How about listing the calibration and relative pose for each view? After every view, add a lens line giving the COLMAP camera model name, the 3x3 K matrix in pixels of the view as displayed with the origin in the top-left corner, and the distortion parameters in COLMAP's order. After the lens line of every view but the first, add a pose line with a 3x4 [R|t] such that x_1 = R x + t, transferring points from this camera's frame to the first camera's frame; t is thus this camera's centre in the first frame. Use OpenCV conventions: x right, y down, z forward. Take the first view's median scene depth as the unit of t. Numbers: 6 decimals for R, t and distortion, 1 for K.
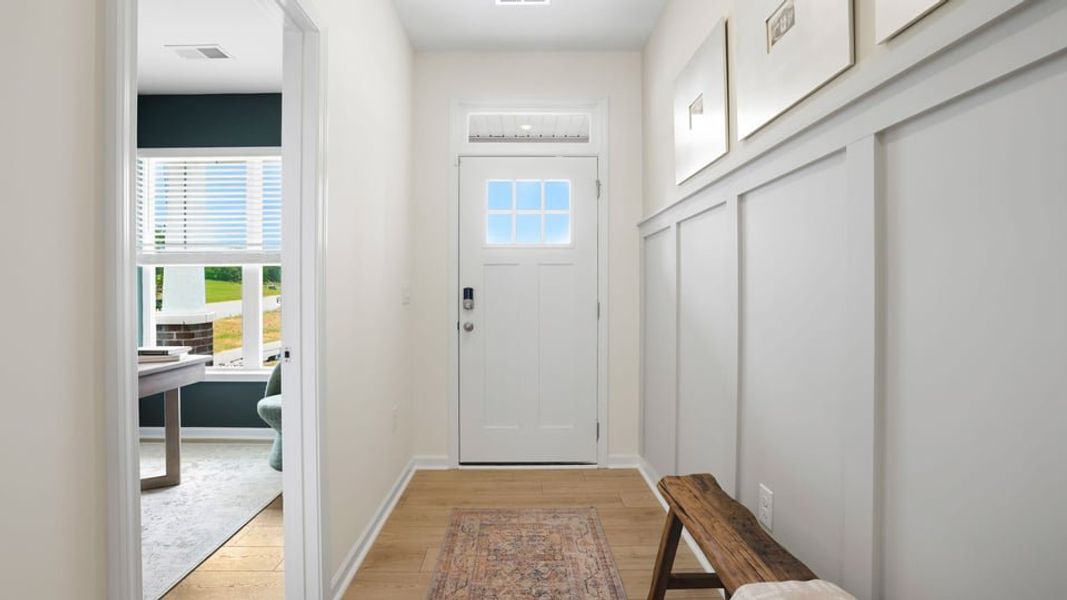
lens RADIAL K [[474.0, 0, 530.7], [0, 474.0, 292.4], [0, 0, 1]] dist [-0.026666, 0.000273]
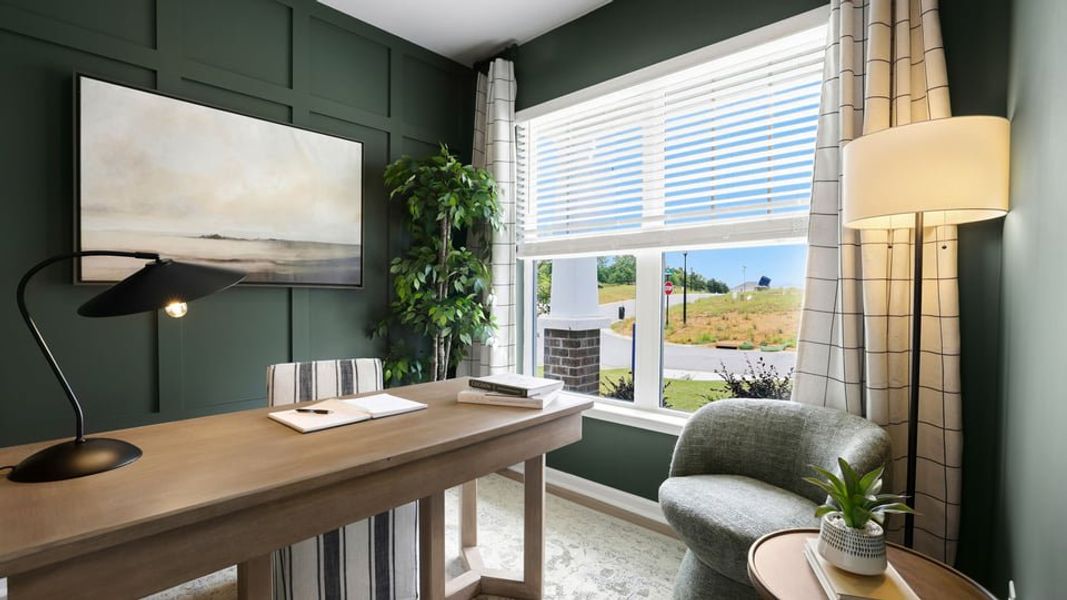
lens RADIAL K [[474.0, 0, 530.7], [0, 474.0, 292.4], [0, 0, 1]] dist [-0.026666, 0.000273]
pose [[0.731118, 0.011074, -0.682161, -0.216756], [-0.015958, 0.999872, -0.000872, 0.001628], [0.682064, 0.011524, 0.731202, 0.332663]]
